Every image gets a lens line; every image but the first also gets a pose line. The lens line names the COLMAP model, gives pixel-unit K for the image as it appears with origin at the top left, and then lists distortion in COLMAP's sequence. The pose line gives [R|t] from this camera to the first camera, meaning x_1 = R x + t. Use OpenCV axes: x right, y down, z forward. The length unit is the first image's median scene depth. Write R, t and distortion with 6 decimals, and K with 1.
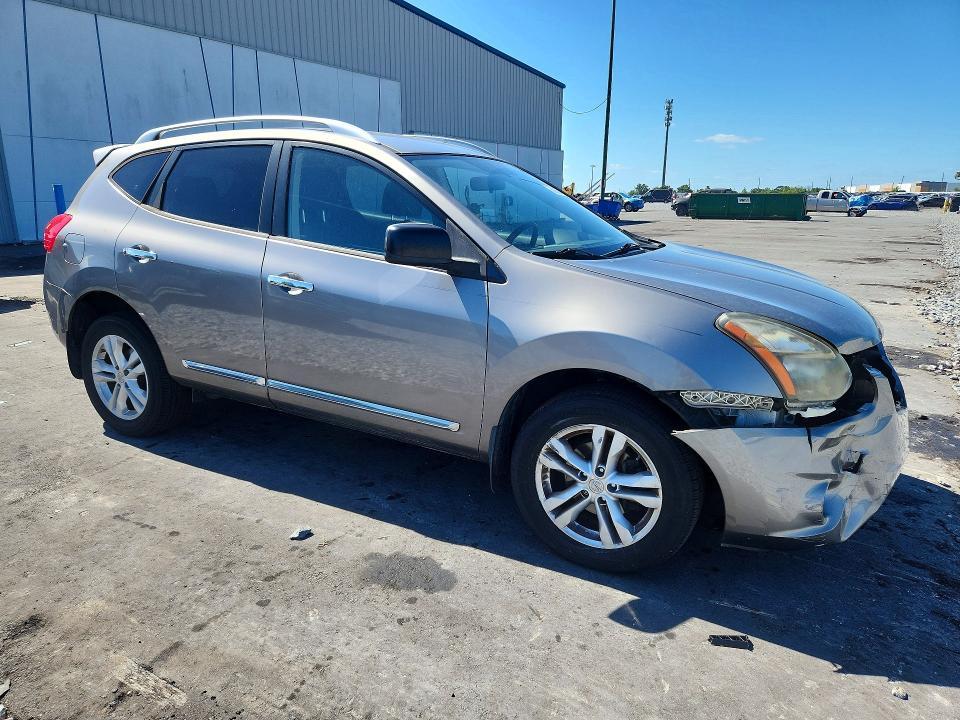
lens RADIAL K [[751.4, 0, 476.7], [0, 751.4, 356.3], [0, 0, 1]] dist [0.032953, -0.002984]
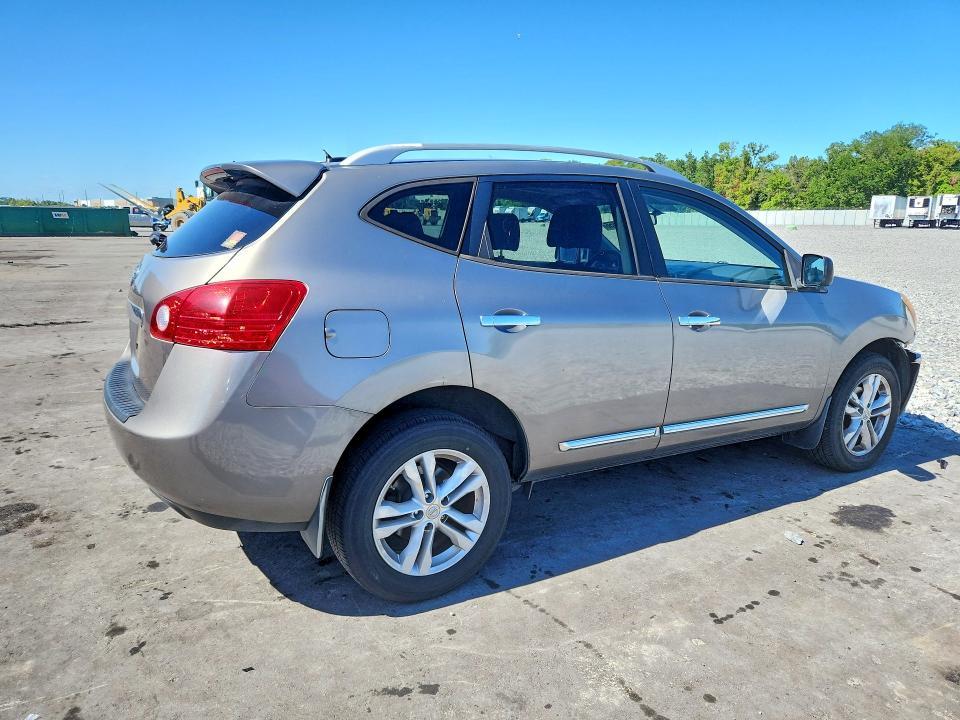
lens RADIAL K [[751.4, 0, 476.7], [0, 751.4, 356.3], [0, 0, 1]] dist [0.032953, -0.002984]
pose [[0.422119, -0.172287, 0.890019, -1.112093], [0.182576, 0.977814, 0.102689, -0.181369], [-0.887965, 0.119149, 0.444209, 0.721104]]
